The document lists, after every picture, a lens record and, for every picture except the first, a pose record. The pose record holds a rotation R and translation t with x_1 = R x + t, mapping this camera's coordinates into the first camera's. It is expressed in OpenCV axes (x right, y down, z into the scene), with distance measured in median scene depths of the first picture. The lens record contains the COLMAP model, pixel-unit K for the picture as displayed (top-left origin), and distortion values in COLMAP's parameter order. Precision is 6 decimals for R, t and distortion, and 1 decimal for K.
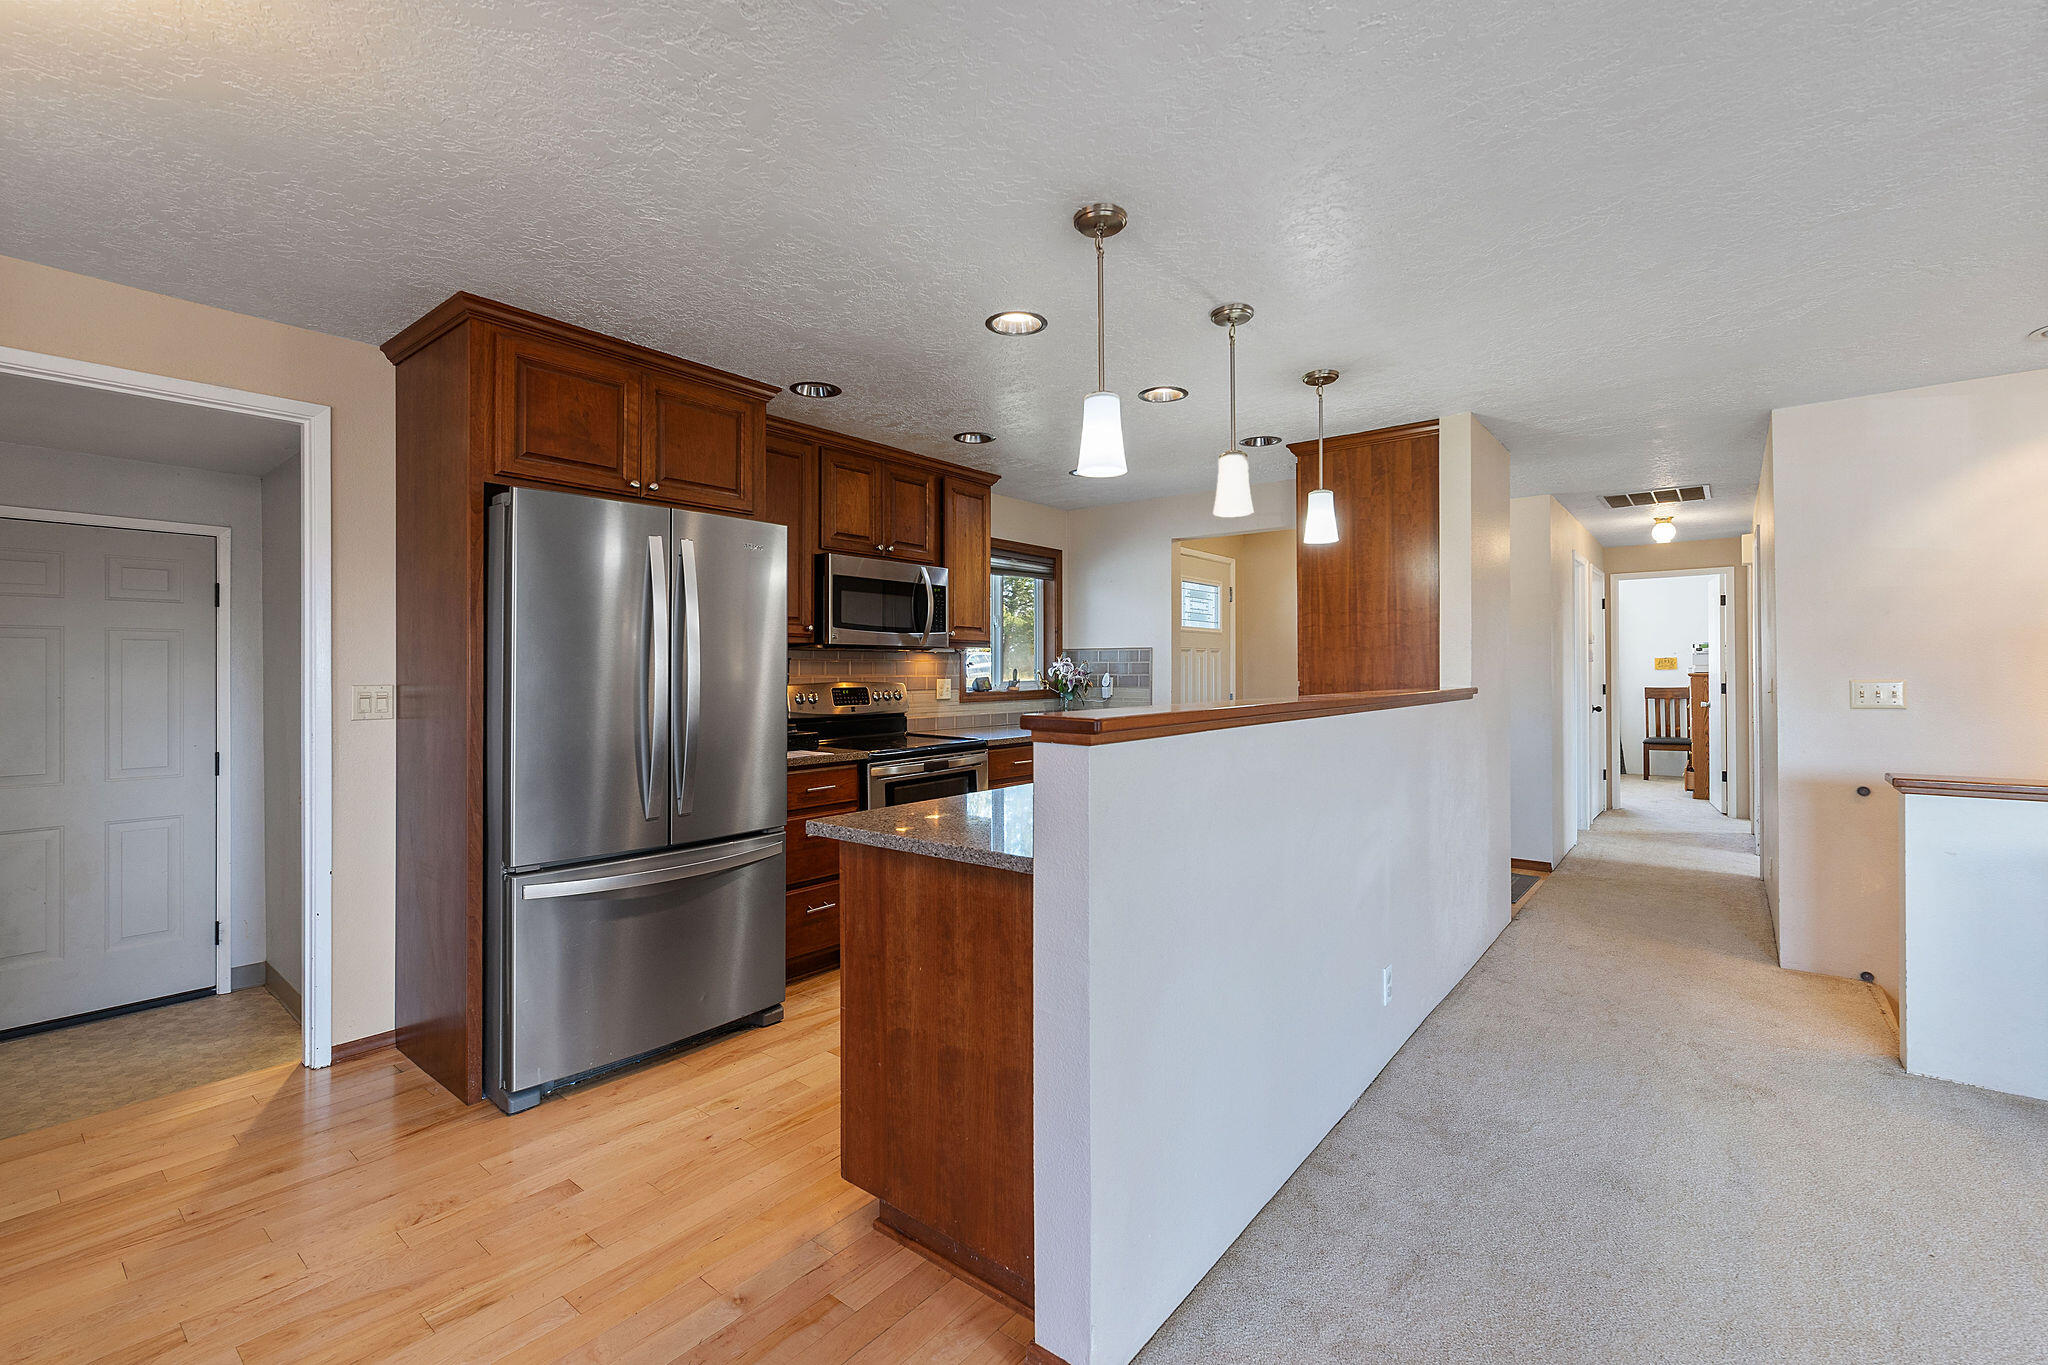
lens RADIAL K [[879.2, 0, 1027.0], [0, 879.2, 668.4], [0, 0, 1]] dist [-0.001251, -0.000028]
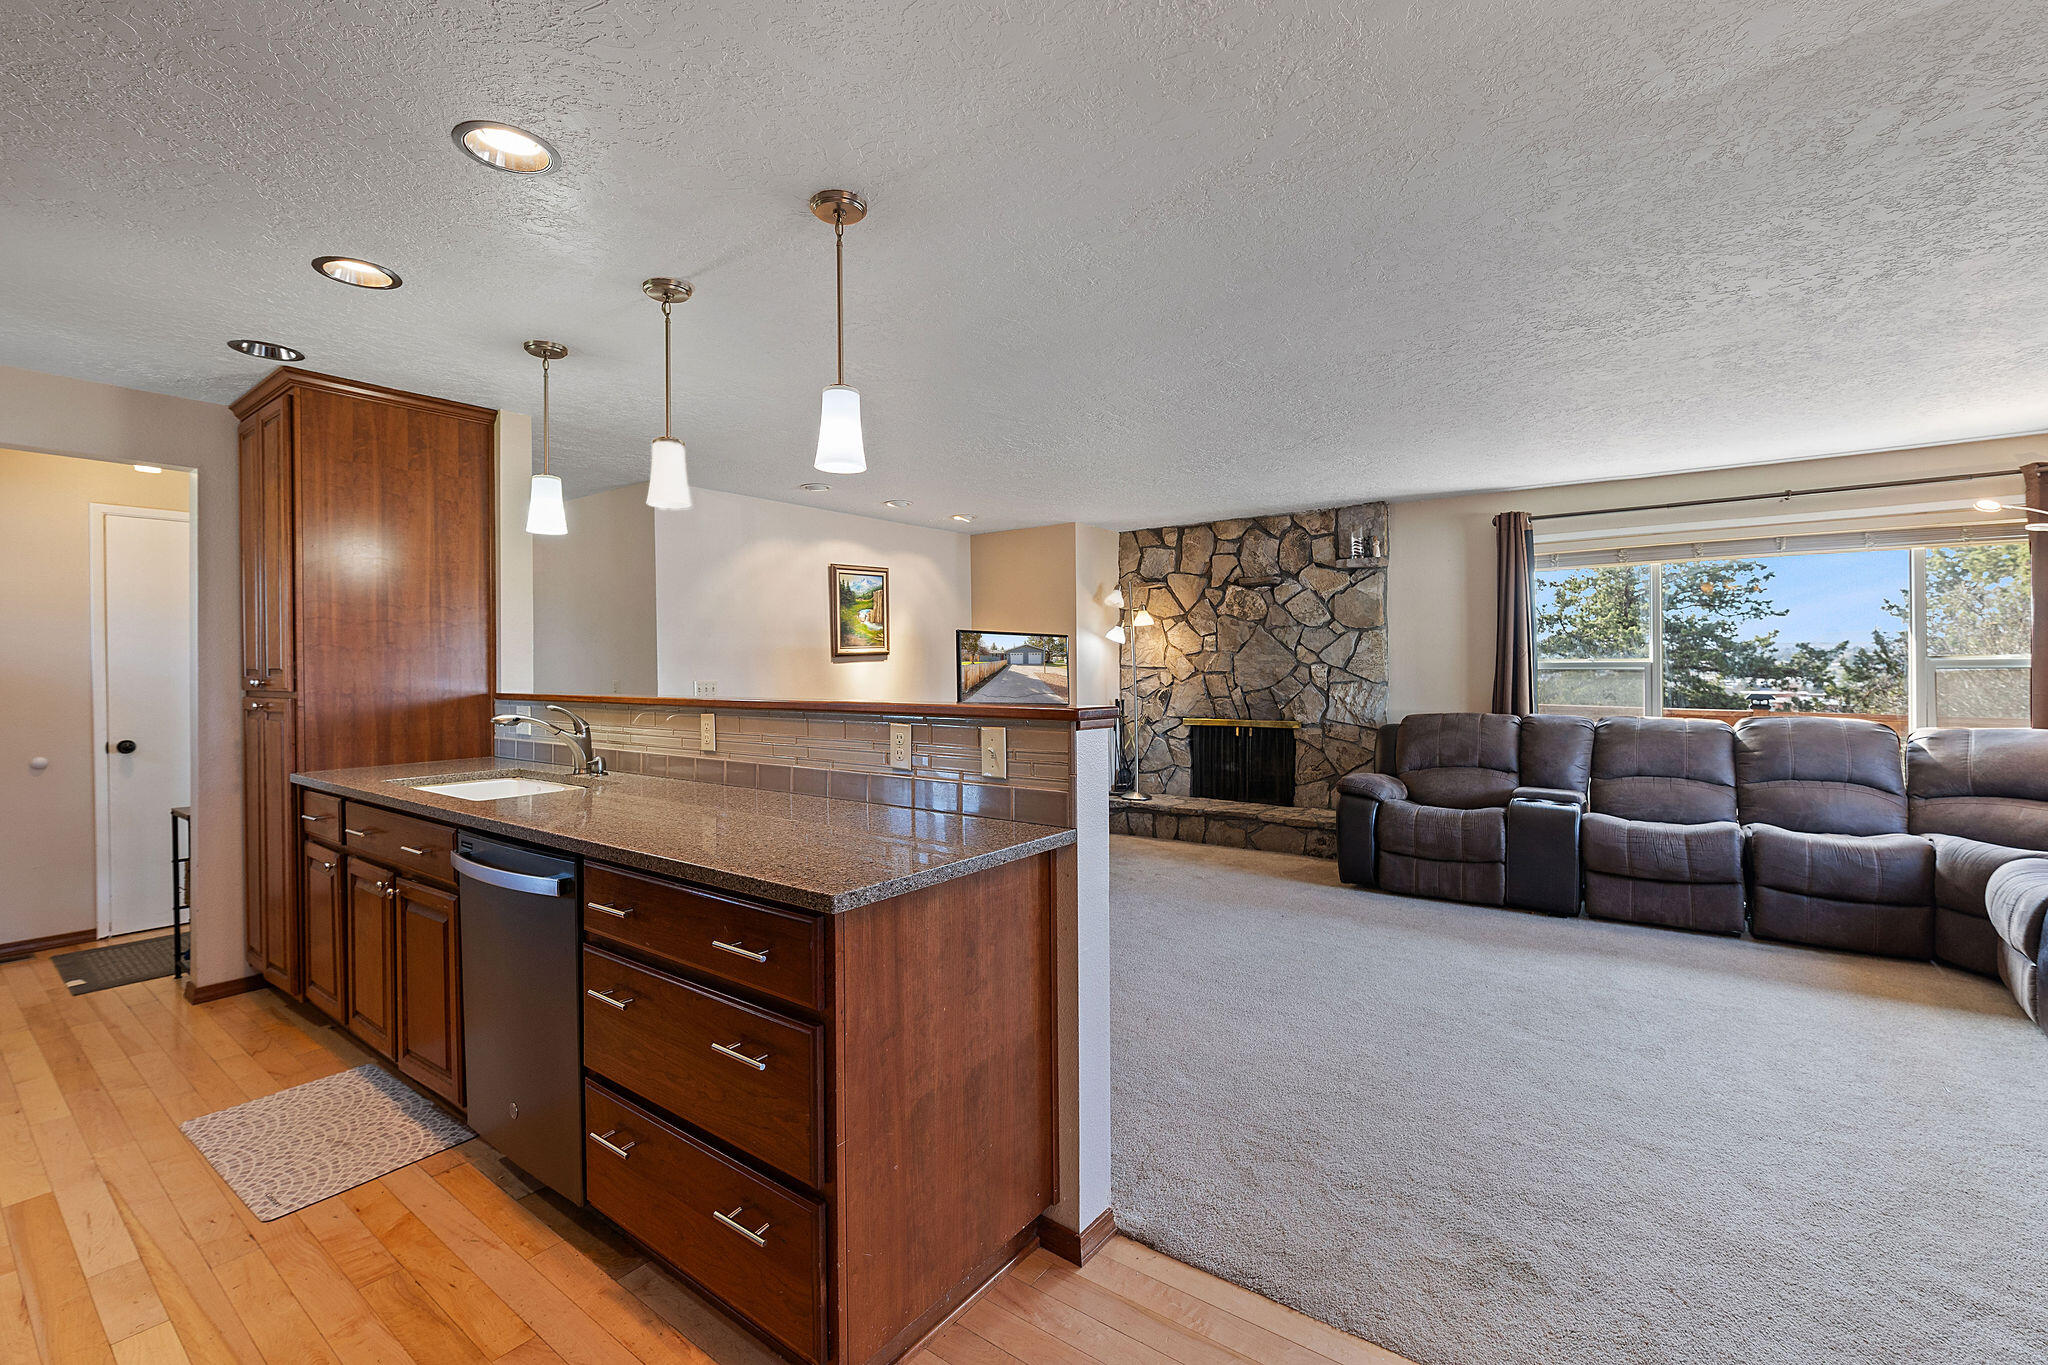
lens RADIAL K [[879.2, 0, 1027.0], [0, 879.2, 668.4], [0, 0, 1]] dist [-0.001251, -0.000028]
pose [[-0.032459, 0.002704, 0.999469, -0.643277], [0.006357, 0.999977, -0.002499, 0.000472], [-0.999453, 0.006273, -0.032475, 0.599988]]
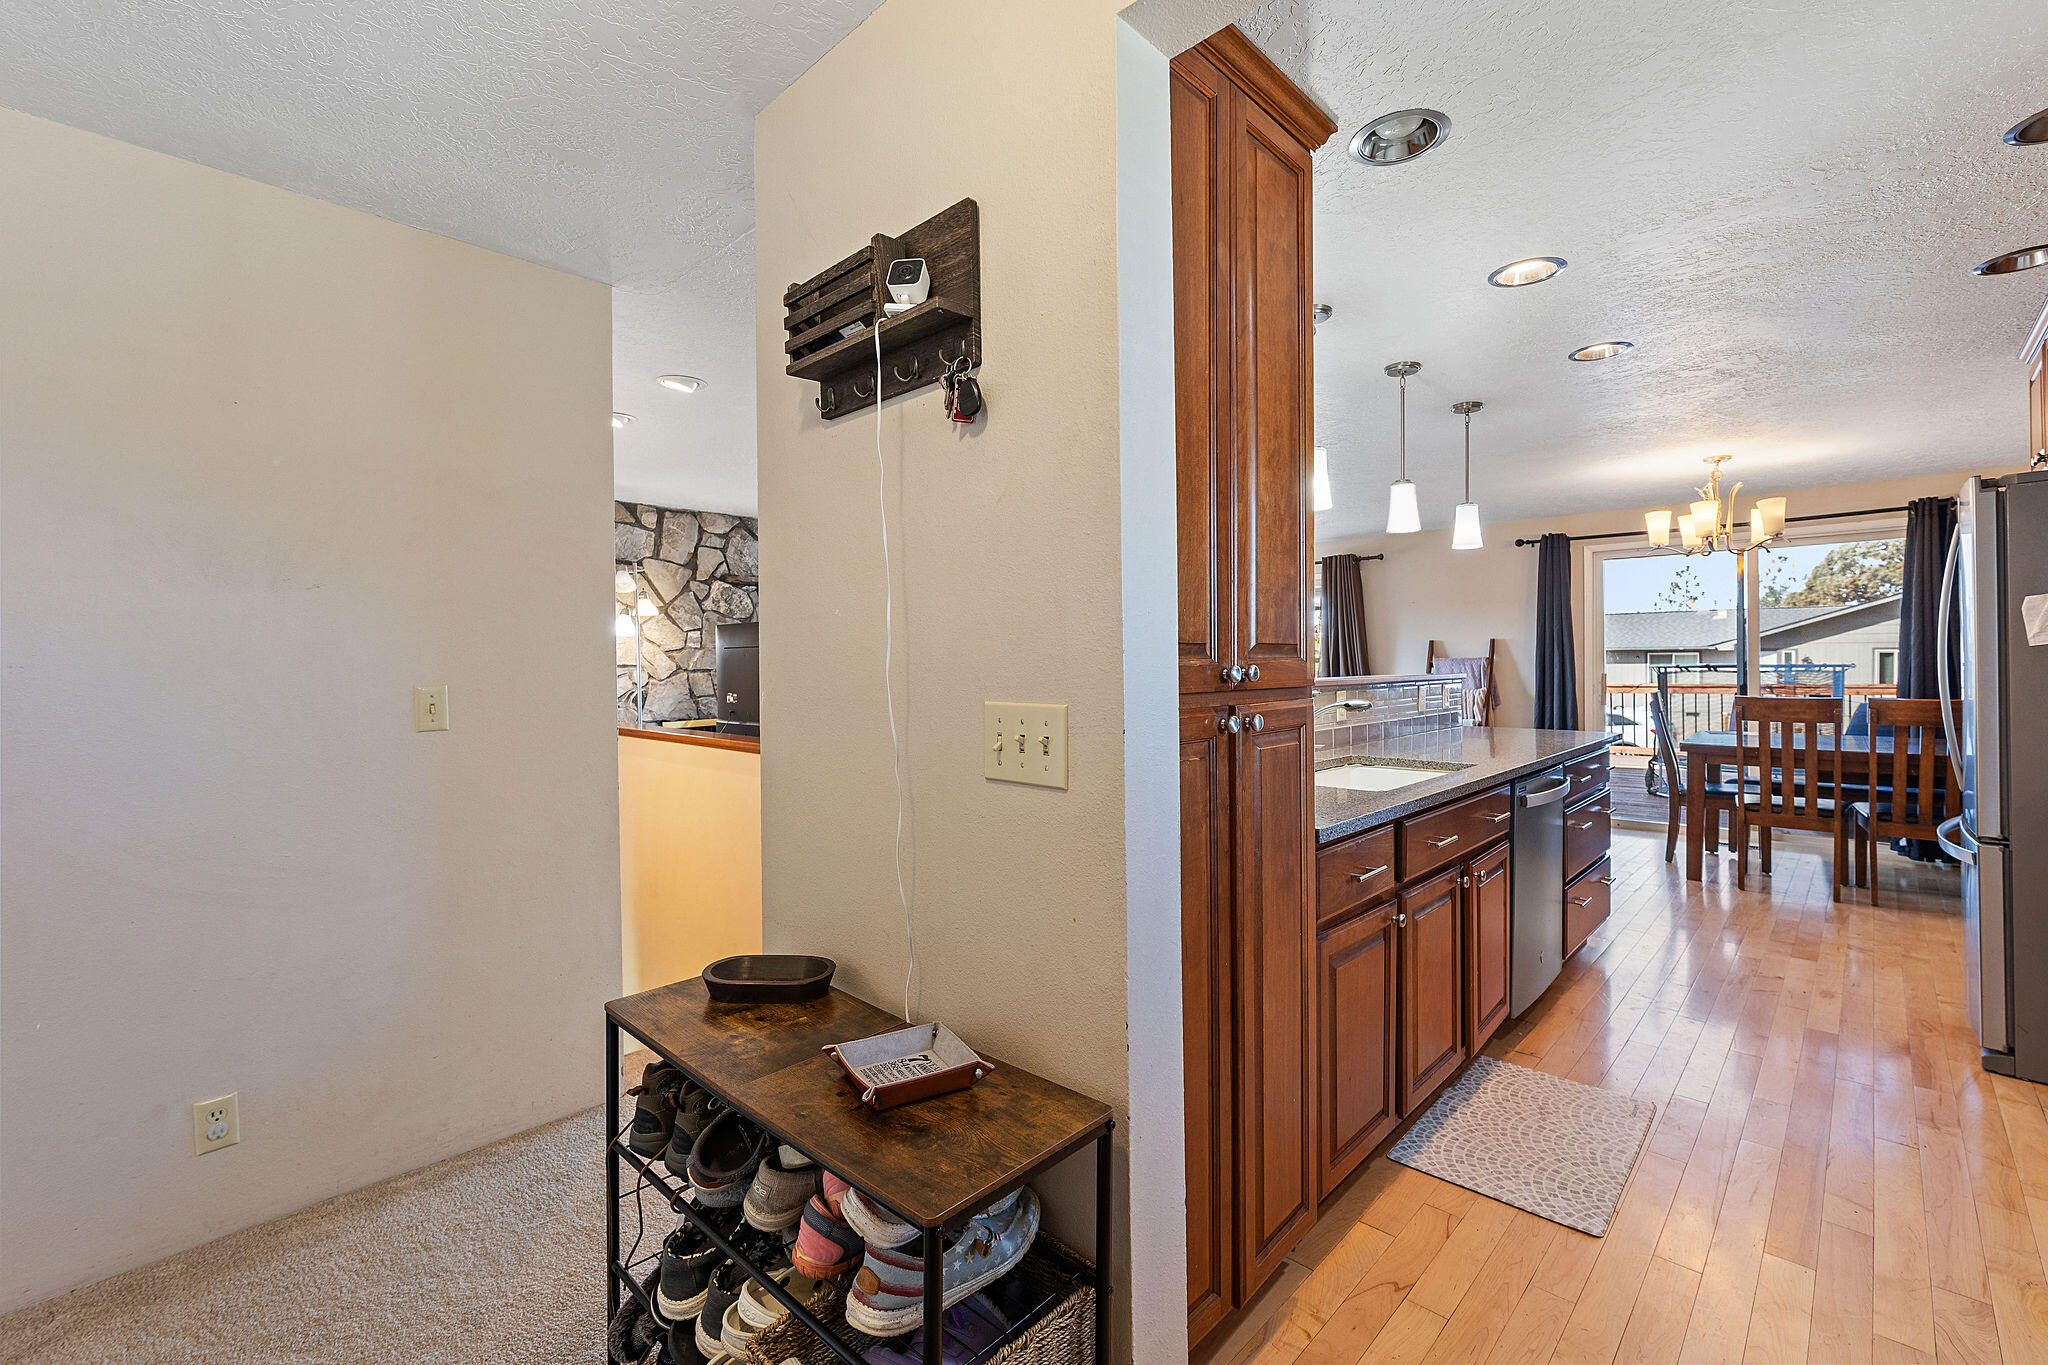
lens RADIAL K [[879.2, 0, 1027.0], [0, 879.2, 668.4], [0, 0, 1]] dist [-0.001251, -0.000028]
pose [[-0.995456, 0.011871, 0.094478, 0.598184], [0.012296, 0.999917, 0.003921, 0.004675], [-0.094424, 0.005065, -0.995519, 2.089732]]
